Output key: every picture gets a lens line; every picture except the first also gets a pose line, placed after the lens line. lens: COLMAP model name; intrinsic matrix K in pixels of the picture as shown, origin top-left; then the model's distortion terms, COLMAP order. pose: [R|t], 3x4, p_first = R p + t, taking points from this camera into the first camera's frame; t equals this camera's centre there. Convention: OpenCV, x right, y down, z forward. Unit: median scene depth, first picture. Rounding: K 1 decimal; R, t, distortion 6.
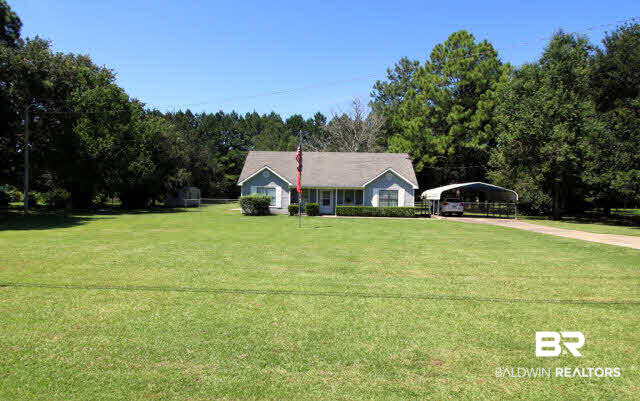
lens RADIAL K [[394.7, 0, 320.0], [0, 394.7, 200.5], [0, 0, 1]] dist [0.000816, 0.000036]
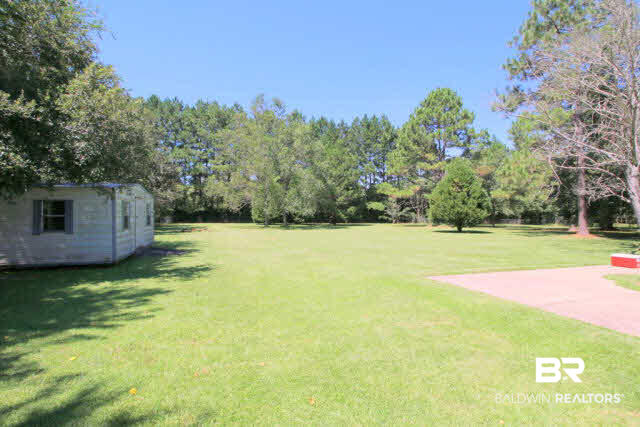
lens RADIAL K [[309.3, 0, 320.0], [0, 309.3, 213.5], [0, 0, 1]] dist [-0.016270, -0.001294]
pose [[0.953101, -0.004800, 0.302614, -0.444920], [0.010974, 0.999765, -0.018704, -0.018593], [-0.302453, 0.021148, 0.952930, 1.255955]]
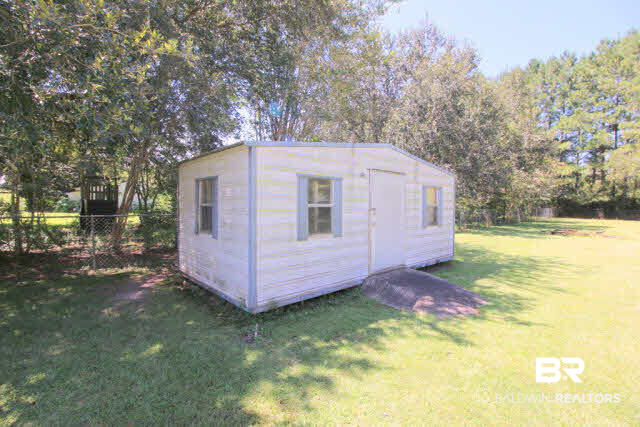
lens RADIAL K [[309.3, 0, 320.0], [0, 309.3, 213.5], [0, 0, 1]] dist [-0.016270, -0.001294]
pose [[0.676611, 0.016667, -0.736152, -0.432963], [-0.014214, 0.999853, 0.009573, -0.022772], [0.736204, 0.003986, 0.676748, 1.506157]]
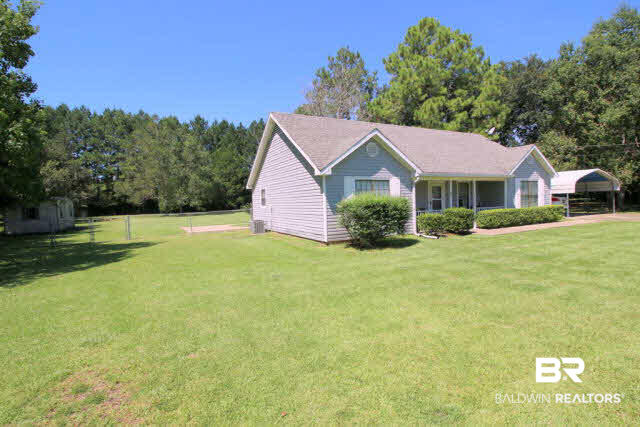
lens RADIAL K [[309.3, 0, 320.0], [0, 309.3, 213.5], [0, 0, 1]] dist [-0.016270, -0.001294]
pose [[0.873275, -0.065949, 0.482743, -0.361105], [0.057016, 0.997822, 0.033175, -0.010368], [-0.483879, -0.001447, 0.875134, 0.727864]]
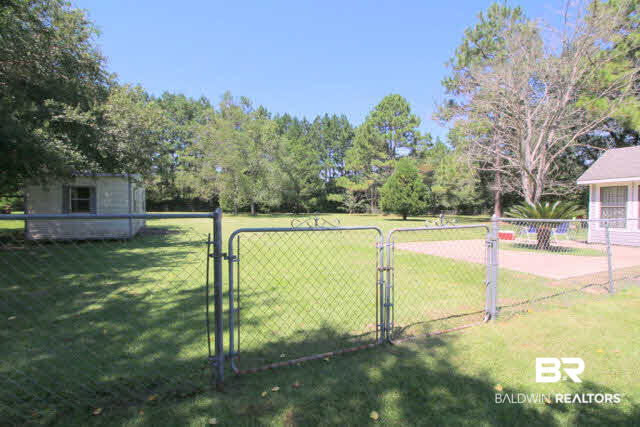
lens RADIAL K [[296.1, 0, 321.0], [0, 296.1, 211.7], [0, 0, 1]] dist [-0.001837, -0.011915]
pose [[0.903912, -0.005077, 0.427688, -0.484952], [0.003592, 0.999984, 0.004278, -0.011769], [-0.427703, -0.002330, 0.903916, 1.189343]]
